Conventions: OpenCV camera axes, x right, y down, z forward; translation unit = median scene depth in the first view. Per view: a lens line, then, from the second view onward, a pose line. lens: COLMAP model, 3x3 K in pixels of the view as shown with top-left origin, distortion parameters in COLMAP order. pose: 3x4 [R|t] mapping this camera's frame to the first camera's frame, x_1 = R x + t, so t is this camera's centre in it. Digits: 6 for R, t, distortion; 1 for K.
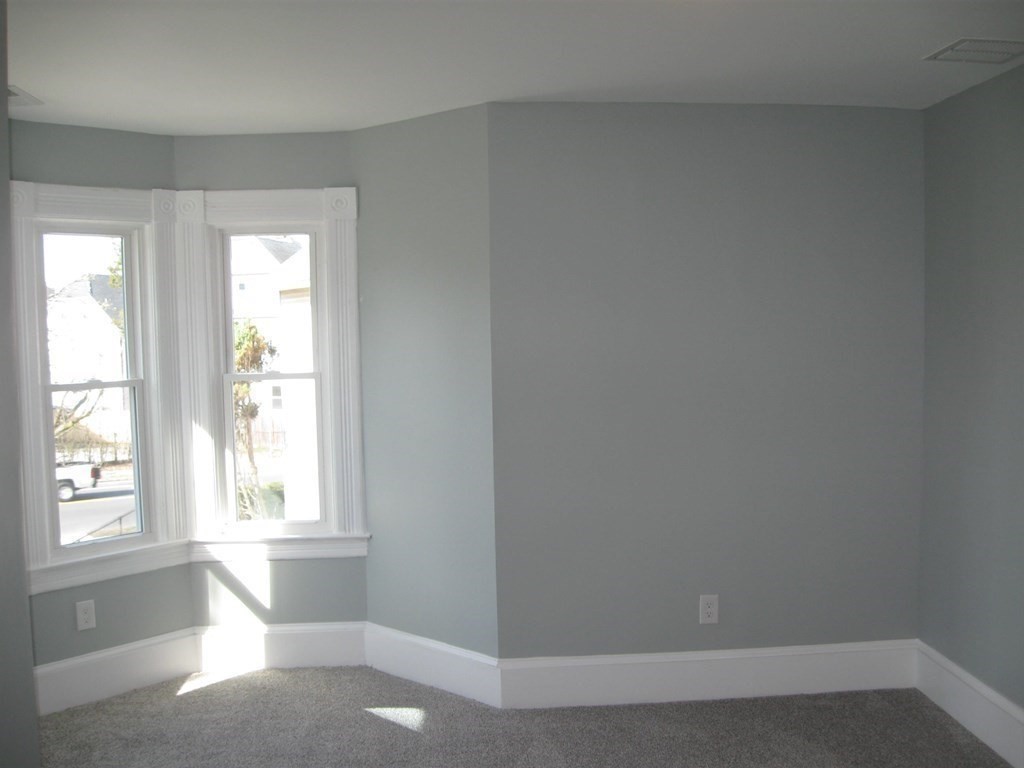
lens RADIAL K [[1047.8, 0, 506.7], [0, 1047.8, 385.8], [0, 0, 1]] dist [-0.124987, 0.000000]
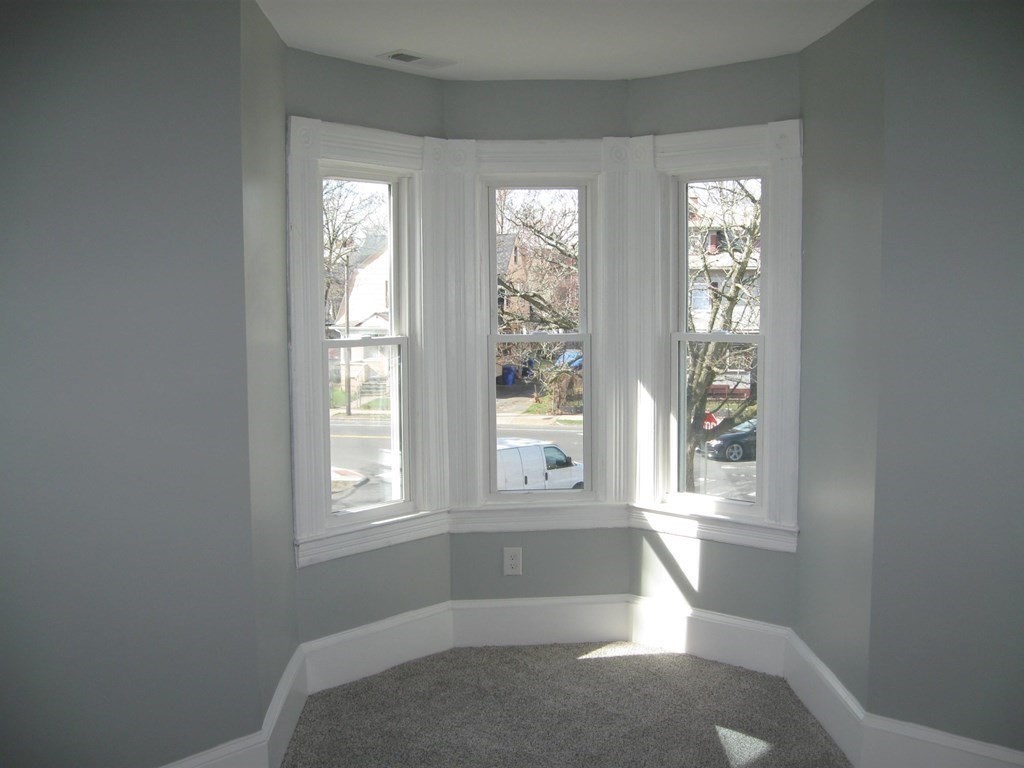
lens RADIAL K [[1047.8, 0, 511.3], [0, 1047.8, 385.9], [0, 0, 1]] dist [-0.124987, 0.000000]
pose [[0.709139, 0.080764, -0.700428, 0.287209], [-0.044410, 0.996562, 0.069948, -0.023088], [0.703669, -0.018497, 0.710287, 0.236411]]
